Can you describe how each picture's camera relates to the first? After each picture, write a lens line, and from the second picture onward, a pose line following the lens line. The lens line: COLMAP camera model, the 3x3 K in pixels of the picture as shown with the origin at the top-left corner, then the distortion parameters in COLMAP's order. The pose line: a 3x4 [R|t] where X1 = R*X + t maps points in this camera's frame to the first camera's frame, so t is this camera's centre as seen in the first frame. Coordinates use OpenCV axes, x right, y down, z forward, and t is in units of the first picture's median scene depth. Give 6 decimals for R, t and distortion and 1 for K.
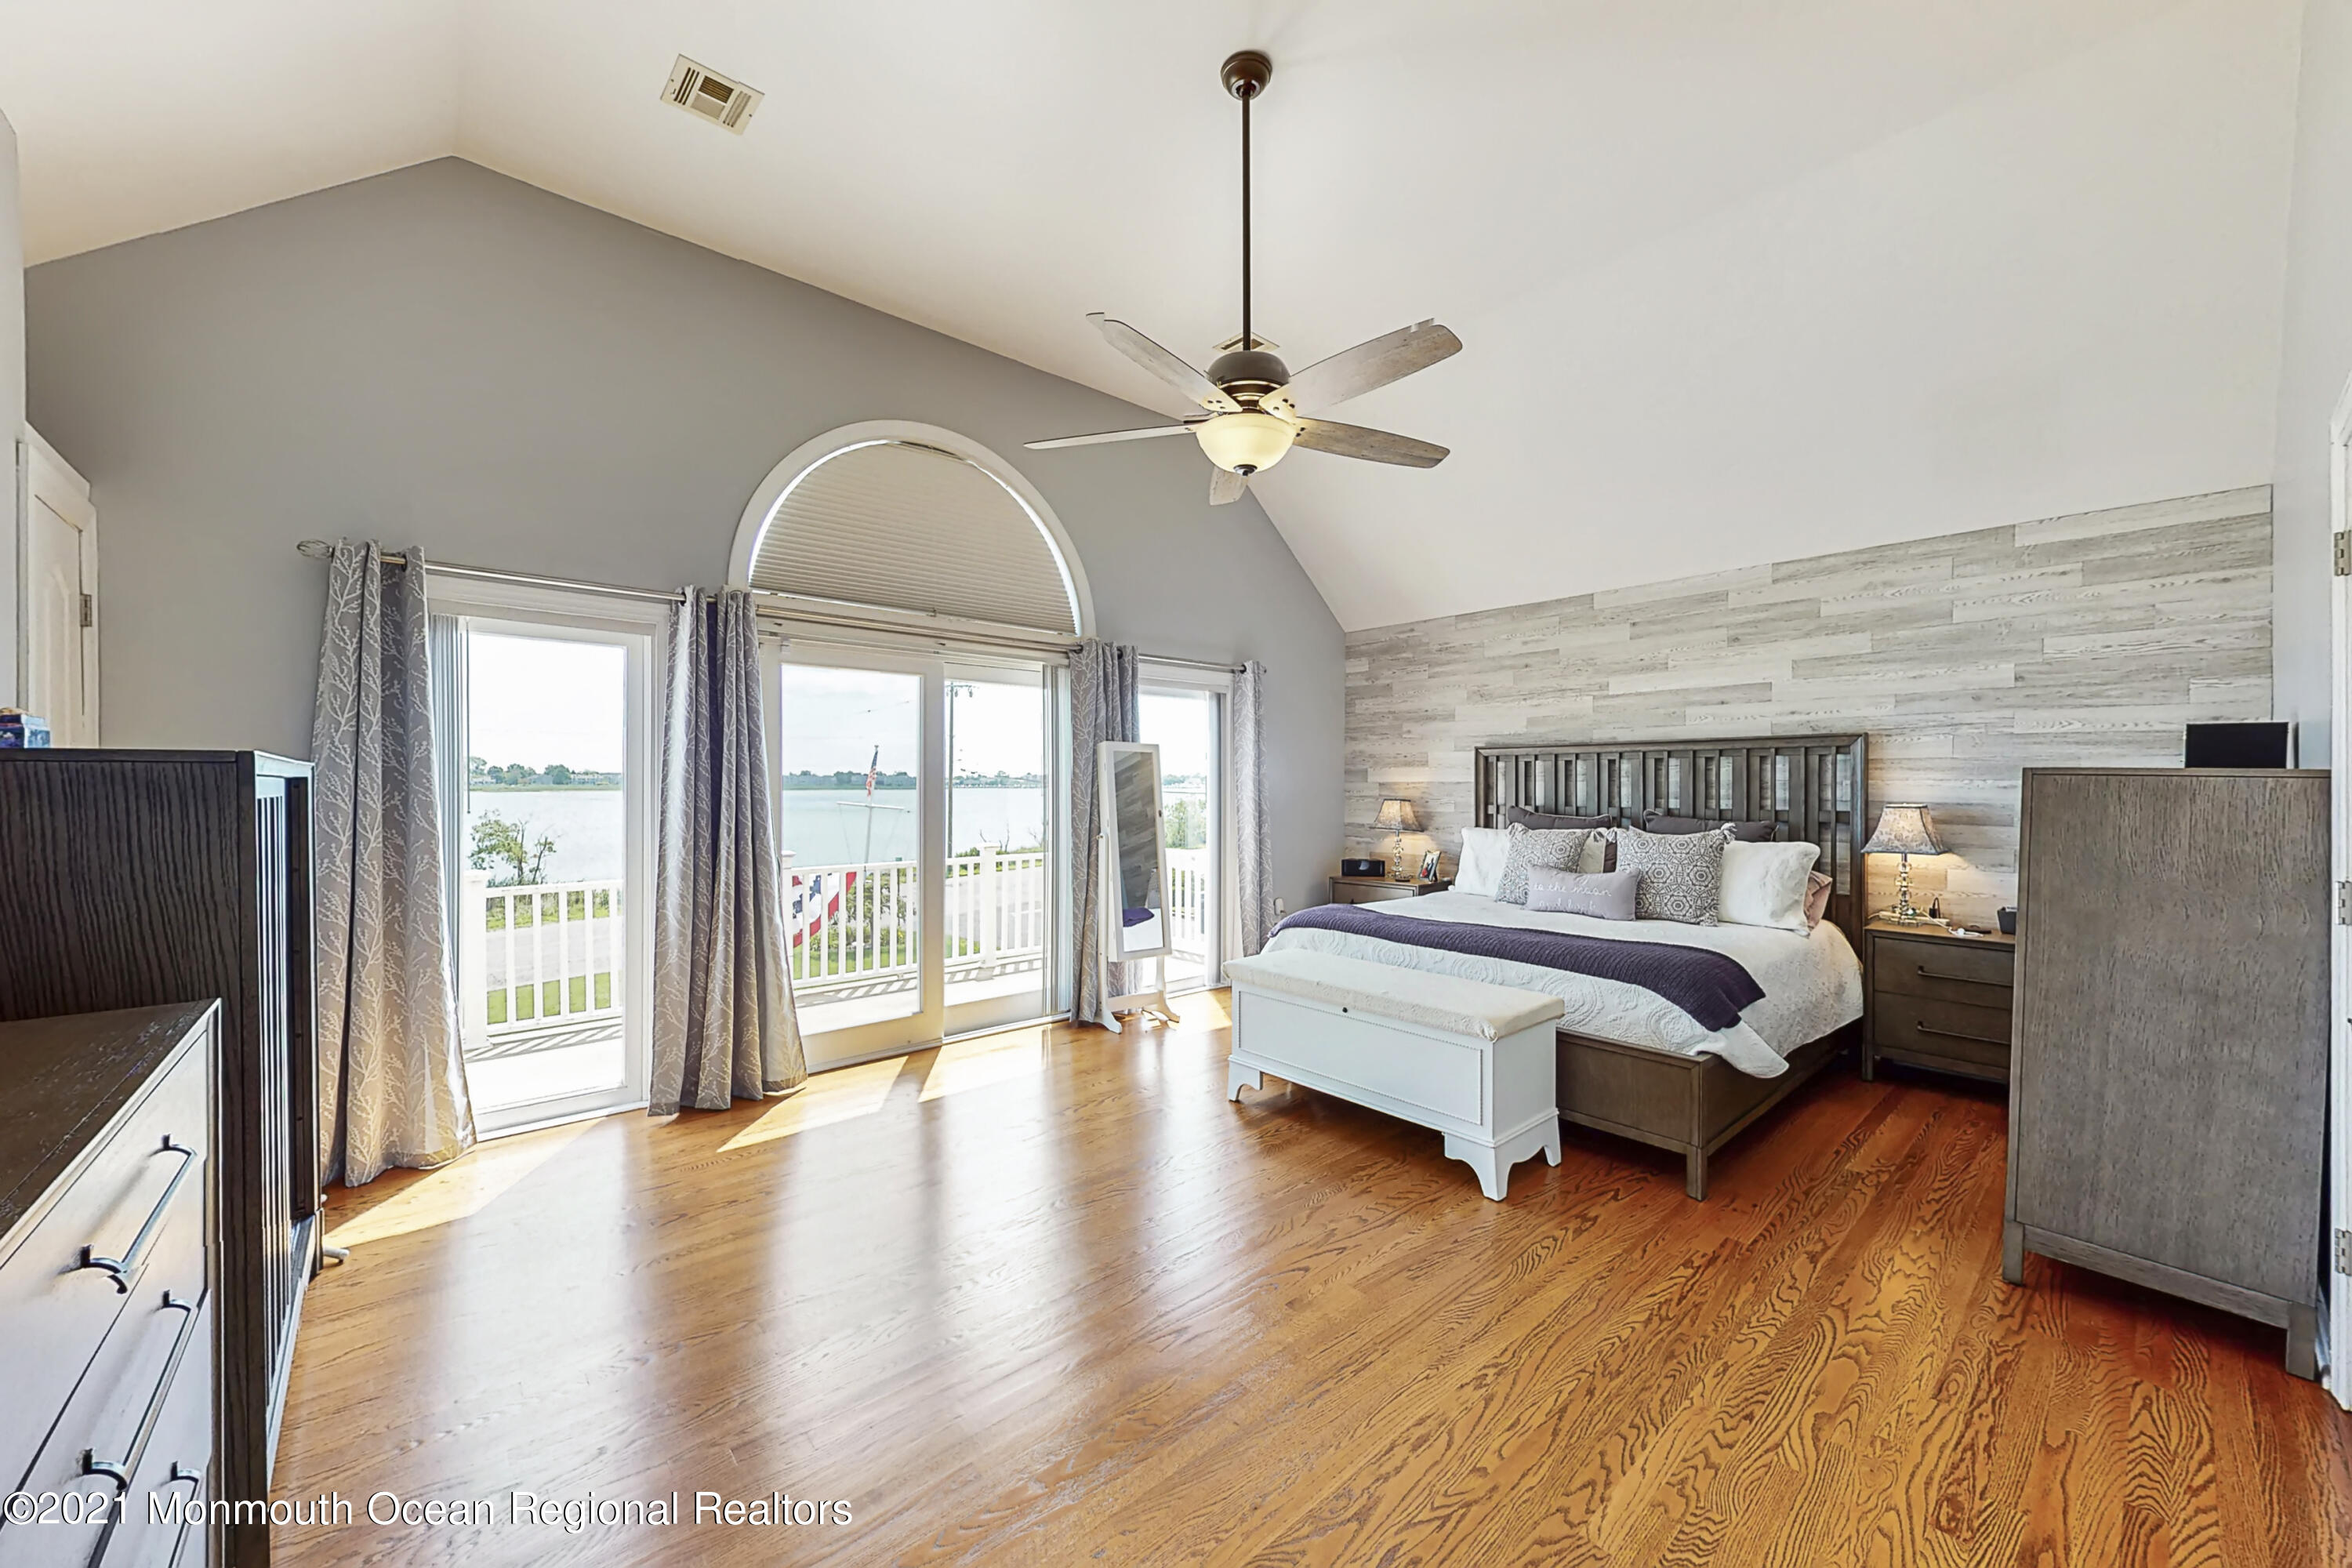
lens RADIAL K [[875.6, 0, 1172.6], [0, 875.6, 790.6], [0, 0, 1]] dist [-0.002091, -0.000145]
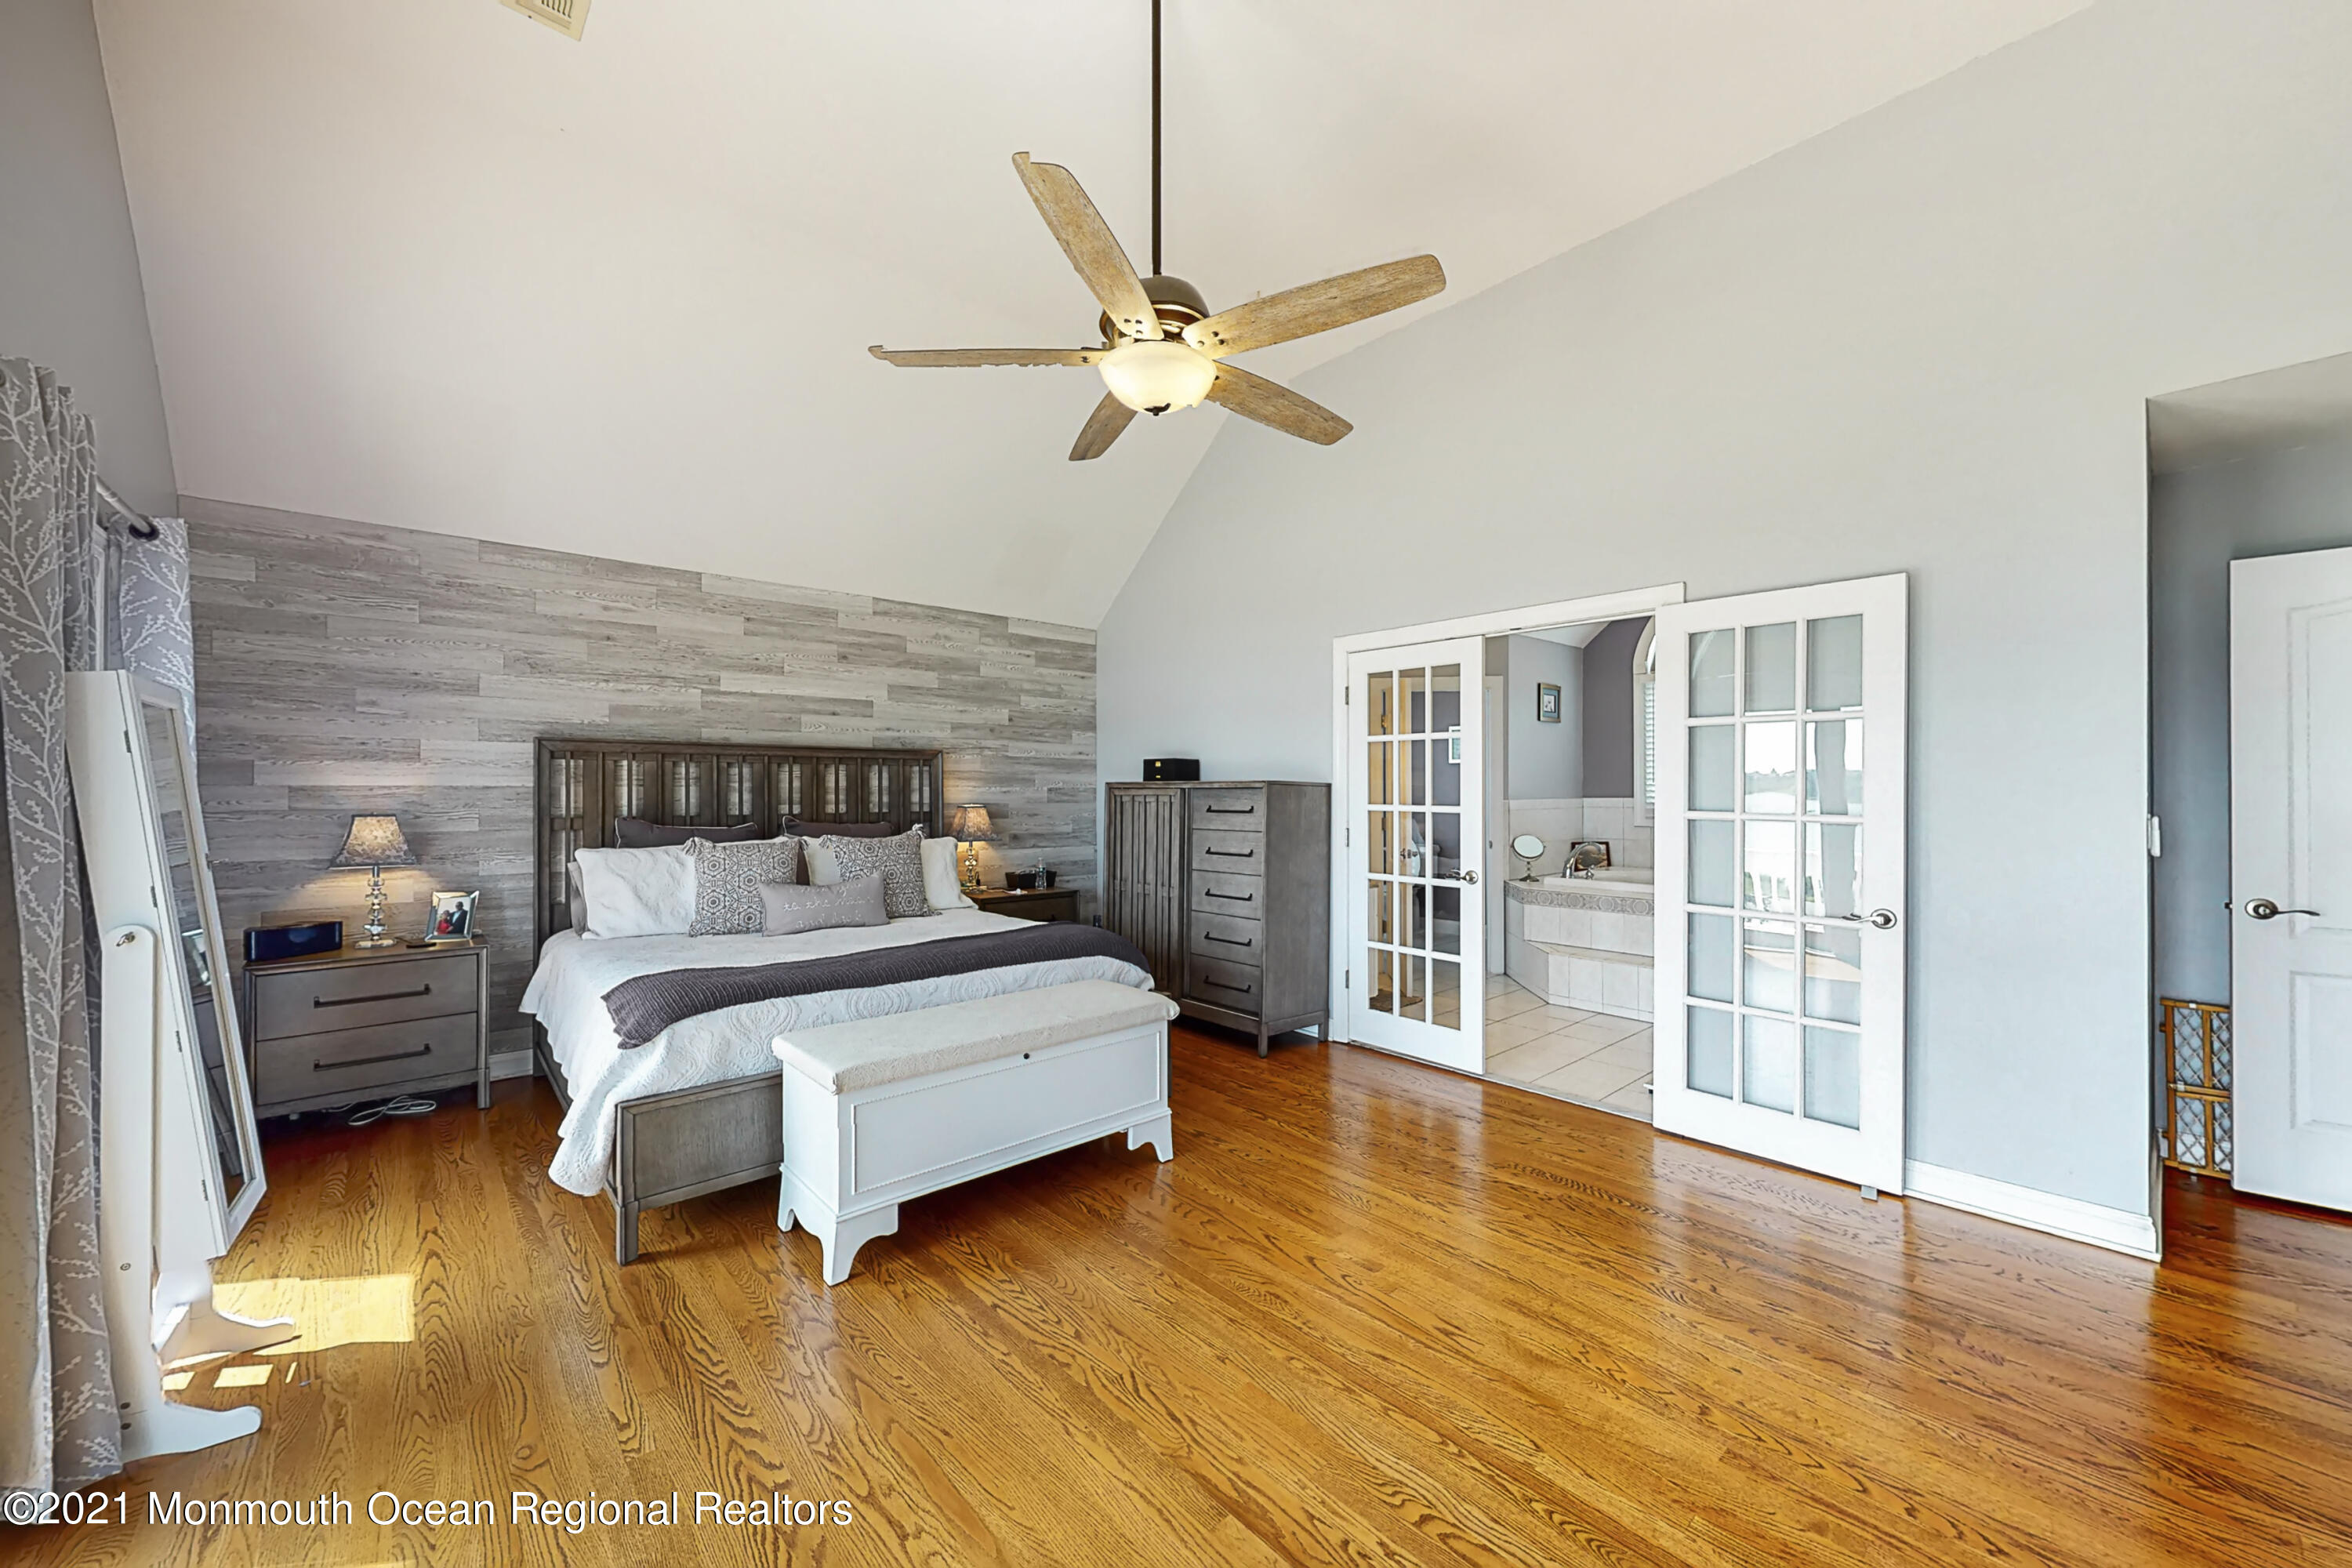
lens RADIAL K [[875.6, 0, 1178.8], [0, 875.6, 788.7], [0, 0, 1]] dist [-0.002091, -0.000145]
pose [[-0.006917, 0.001887, 0.999974, -0.475816], [0.006999, 0.999974, -0.001839, -0.004015], [-0.999952, 0.006986, -0.006930, 0.625328]]
